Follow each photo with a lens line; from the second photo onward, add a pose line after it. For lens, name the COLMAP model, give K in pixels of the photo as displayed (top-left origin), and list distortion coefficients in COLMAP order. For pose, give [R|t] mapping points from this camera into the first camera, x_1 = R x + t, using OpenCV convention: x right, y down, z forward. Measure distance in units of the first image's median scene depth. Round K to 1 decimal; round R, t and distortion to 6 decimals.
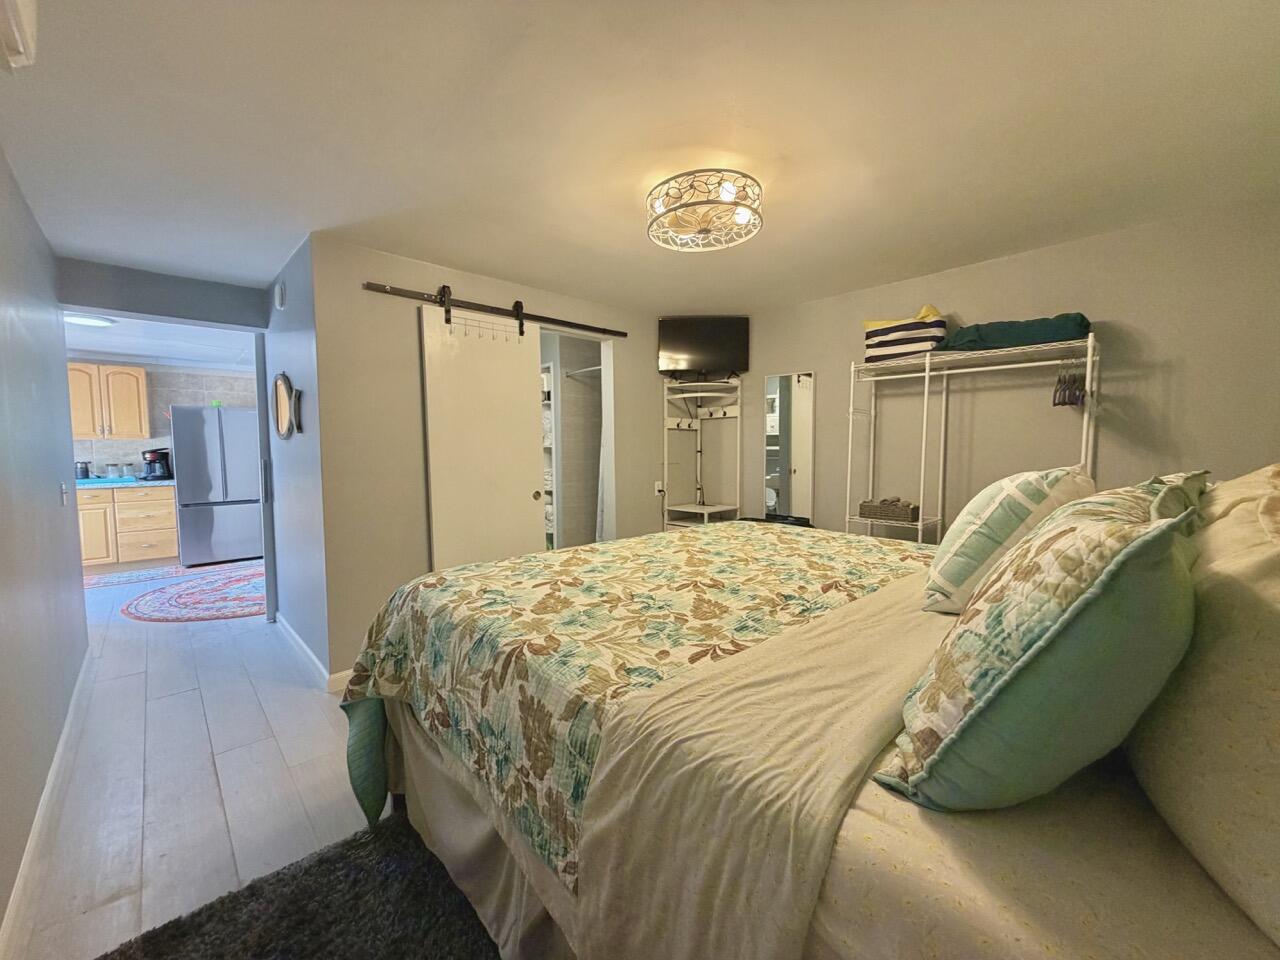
lens RADIAL K [[513.5, 0, 640.5], [0, 513.5, 478.8], [0, 0, 1]] dist [0.000171, -0.000119]
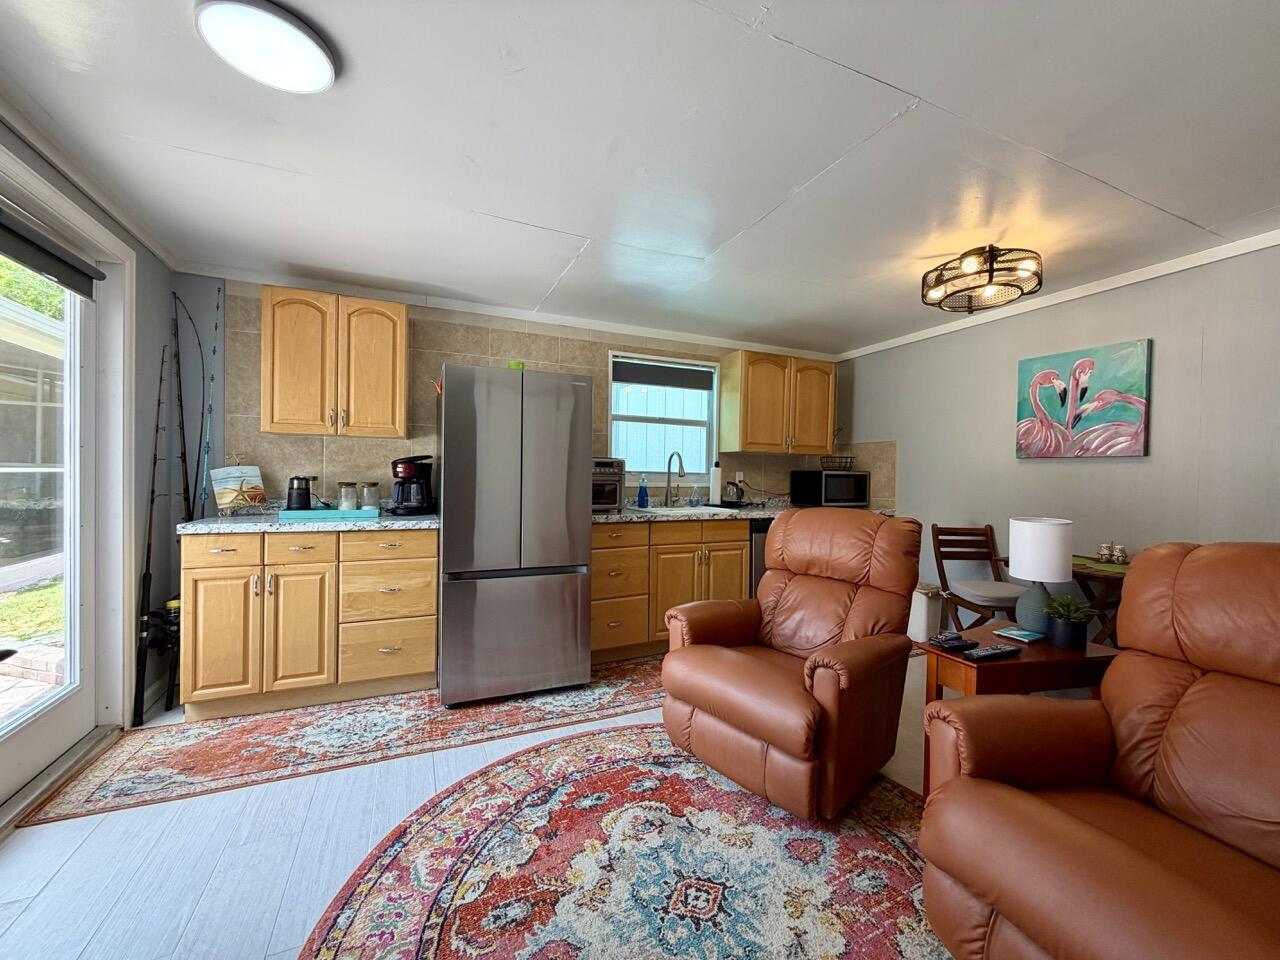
lens RADIAL K [[513.5, 0, 638.2], [0, 513.5, 479.7], [0, 0, 1]] dist [0.000171, -0.000119]
pose [[0.938764, 0.025744, -0.343597, -0.547649], [-0.045459, 0.997742, -0.049446, -0.018740], [0.341548, 0.062038, 0.937815, 0.588714]]
